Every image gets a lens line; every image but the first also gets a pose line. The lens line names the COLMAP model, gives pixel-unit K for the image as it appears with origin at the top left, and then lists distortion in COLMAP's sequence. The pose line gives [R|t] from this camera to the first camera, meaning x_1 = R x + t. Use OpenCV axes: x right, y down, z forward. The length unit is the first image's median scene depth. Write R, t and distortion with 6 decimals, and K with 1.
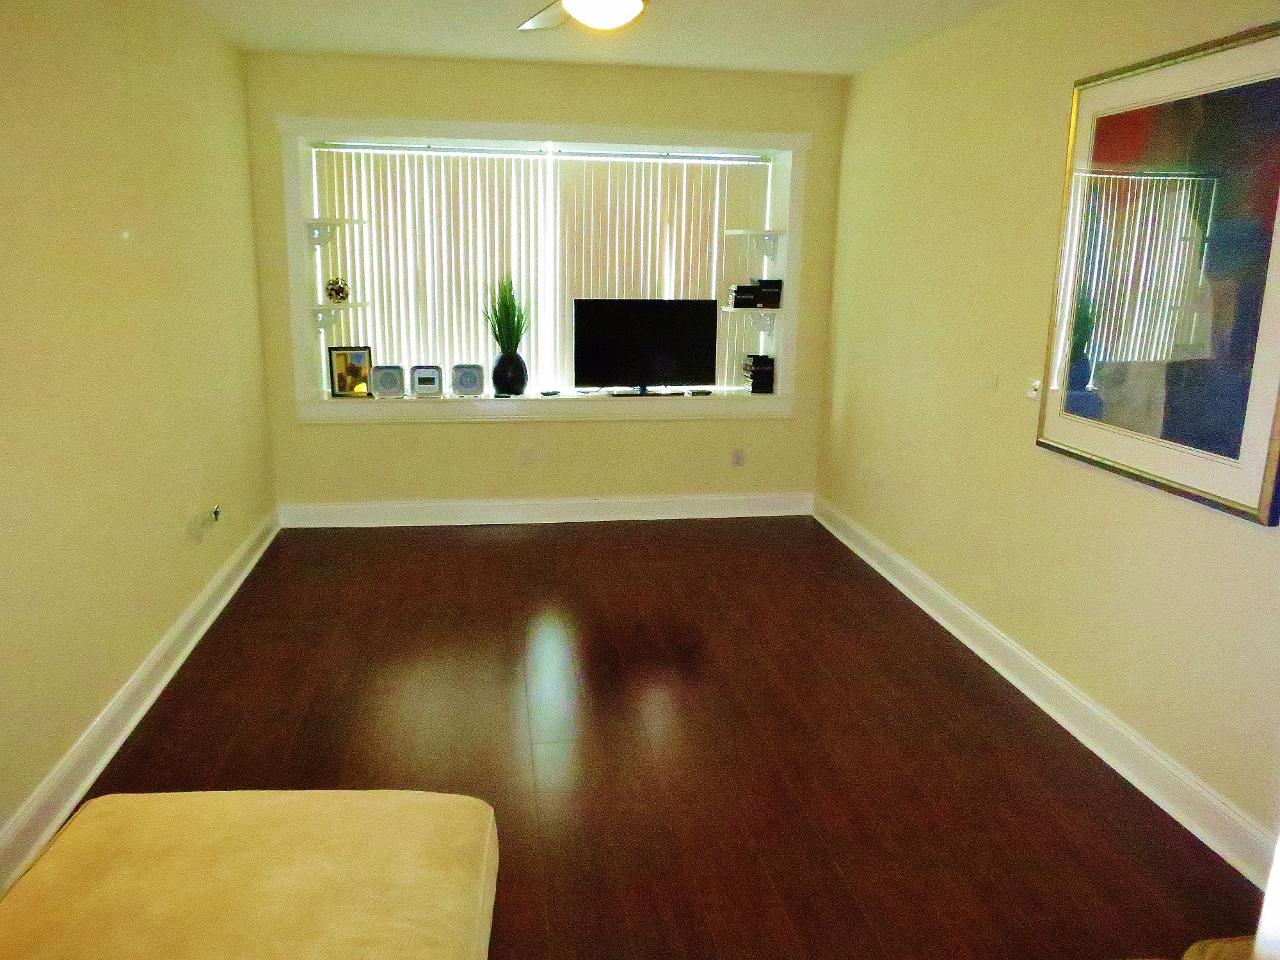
lens RADIAL K [[918.4, 0, 640.0], [0, 918.4, 480.0], [0, 0, 1]] dist [-0.043946, 0.003555]
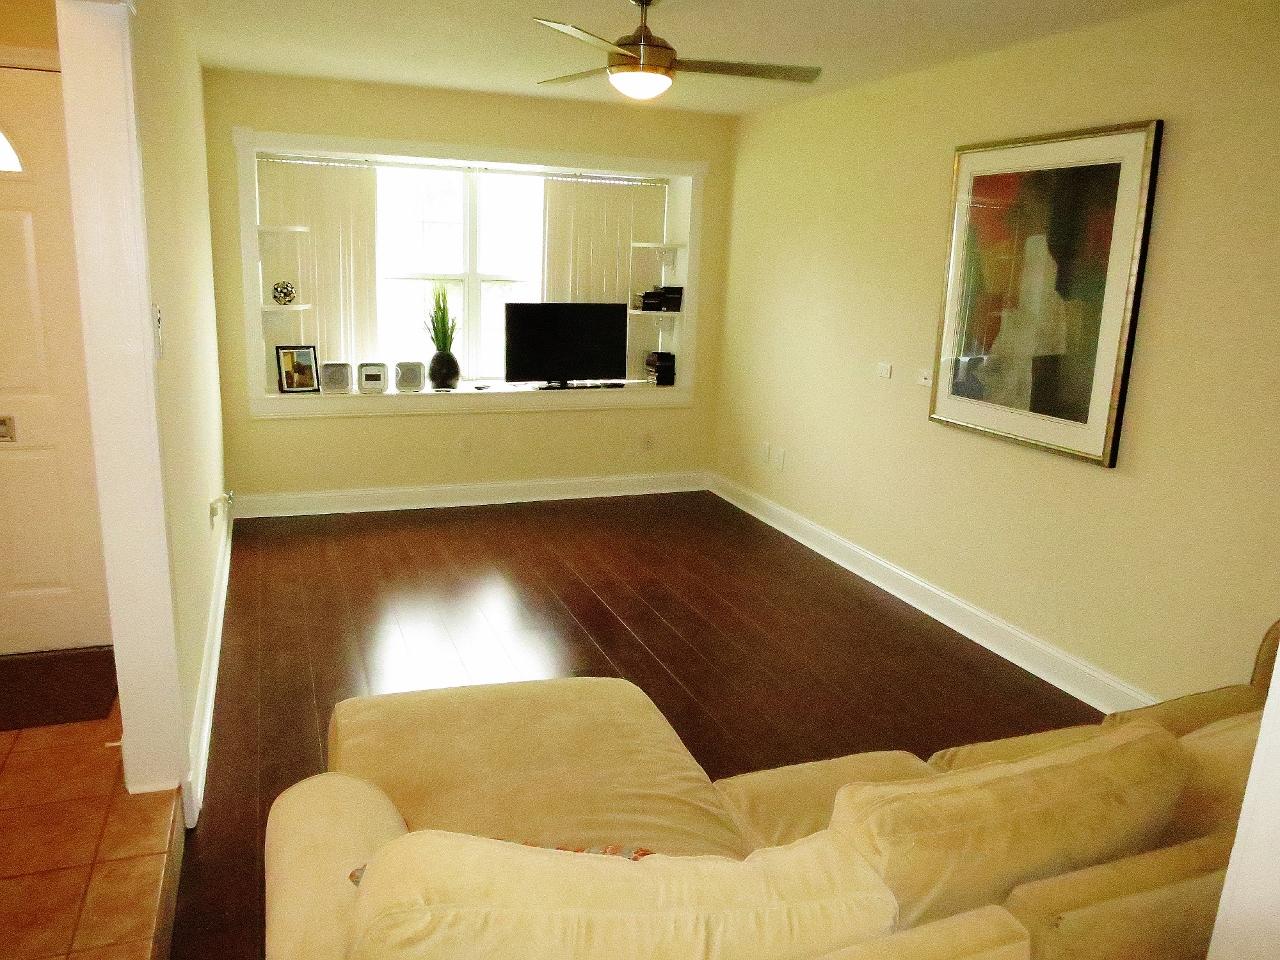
lens RADIAL K [[918.4, 0, 640.0], [0, 918.4, 480.0], [0, 0, 1]] dist [-0.043946, 0.003555]
pose [[0.977081, -0.032054, 0.210439, -0.151669], [0.031359, 0.999486, 0.006640, 0.015395], [-0.210544, 0.000111, 0.977584, -0.120648]]
